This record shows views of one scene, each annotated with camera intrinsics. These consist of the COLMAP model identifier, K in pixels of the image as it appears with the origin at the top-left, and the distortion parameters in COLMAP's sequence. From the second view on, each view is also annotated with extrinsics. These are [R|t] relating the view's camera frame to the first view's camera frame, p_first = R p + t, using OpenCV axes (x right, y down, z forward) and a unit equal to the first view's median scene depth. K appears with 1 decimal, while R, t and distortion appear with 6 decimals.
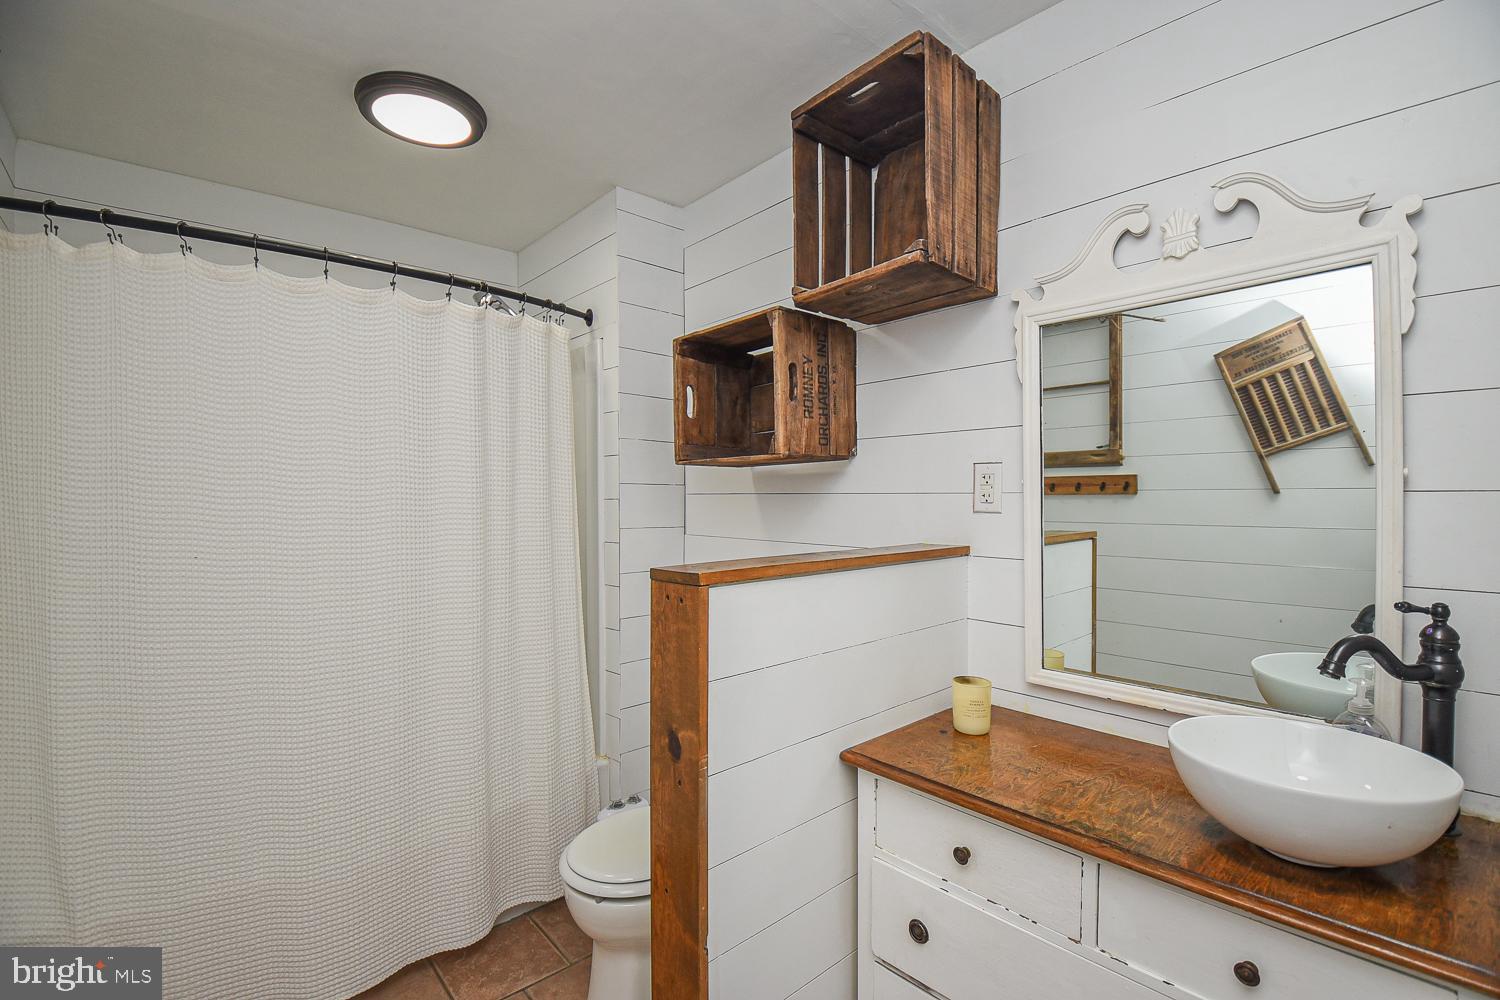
lens RADIAL K [[661.3, 0, 750.0], [0, 661.3, 500.0], [0, 0, 1]] dist [0.022249, -0.030720]
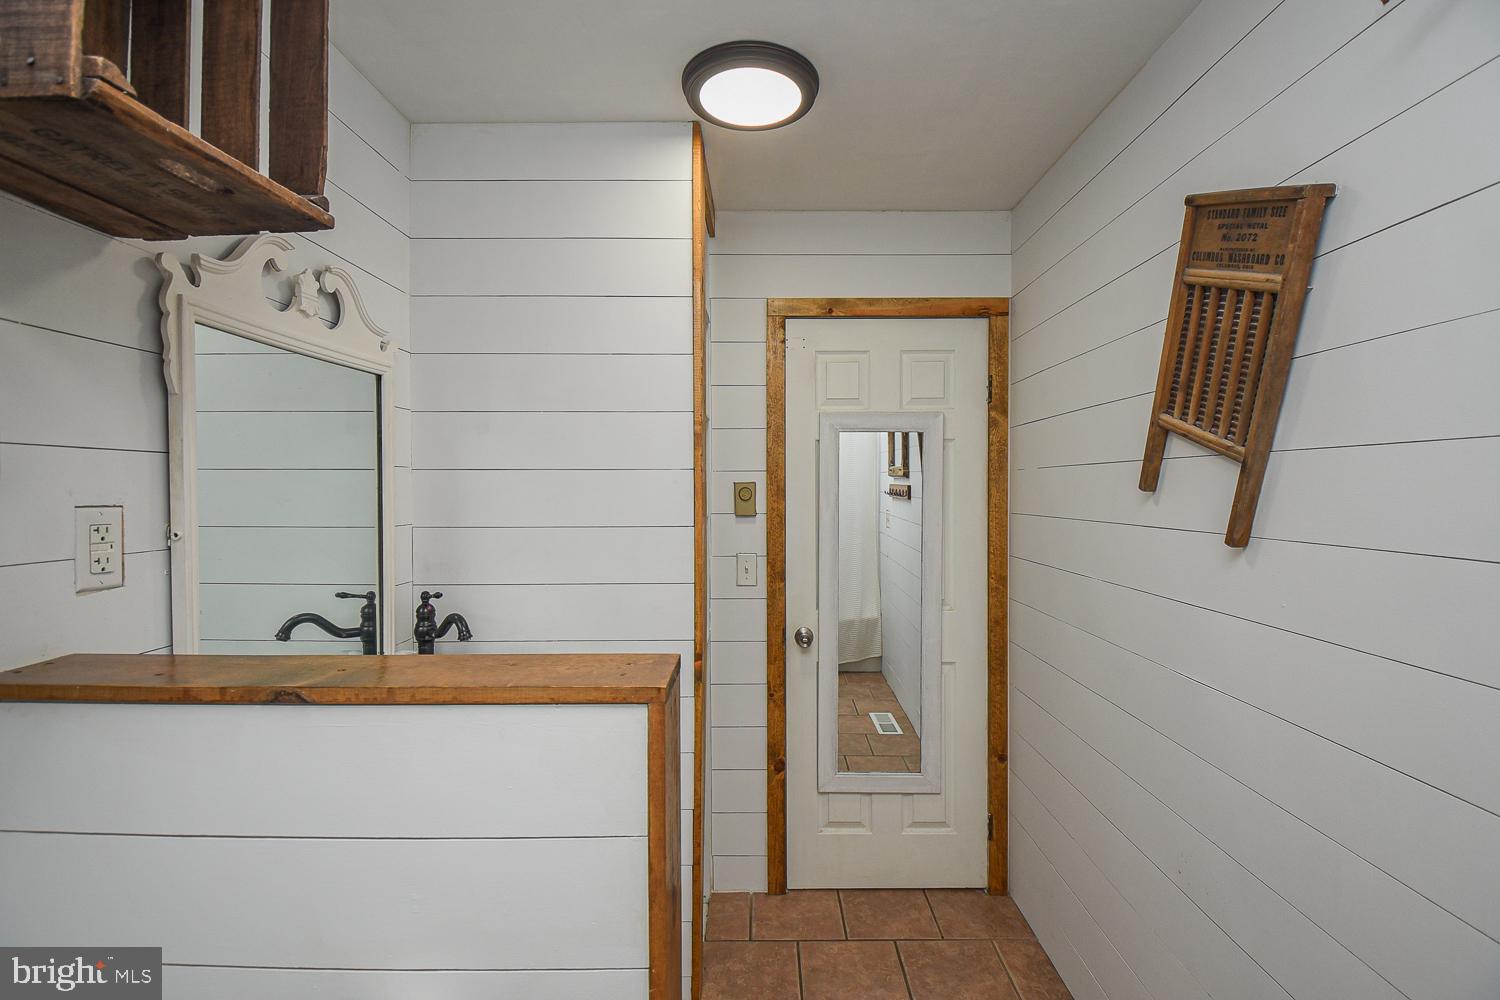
lens RADIAL K [[661.3, 0, 750.0], [0, 661.3, 500.0], [0, 0, 1]] dist [0.022249, -0.030720]
pose [[-0.776958, -0.019167, 0.629260, -0.472279], [0.005391, 0.999297, 0.037094, -0.080607], [-0.629529, 0.032213, -0.776309, 1.094163]]
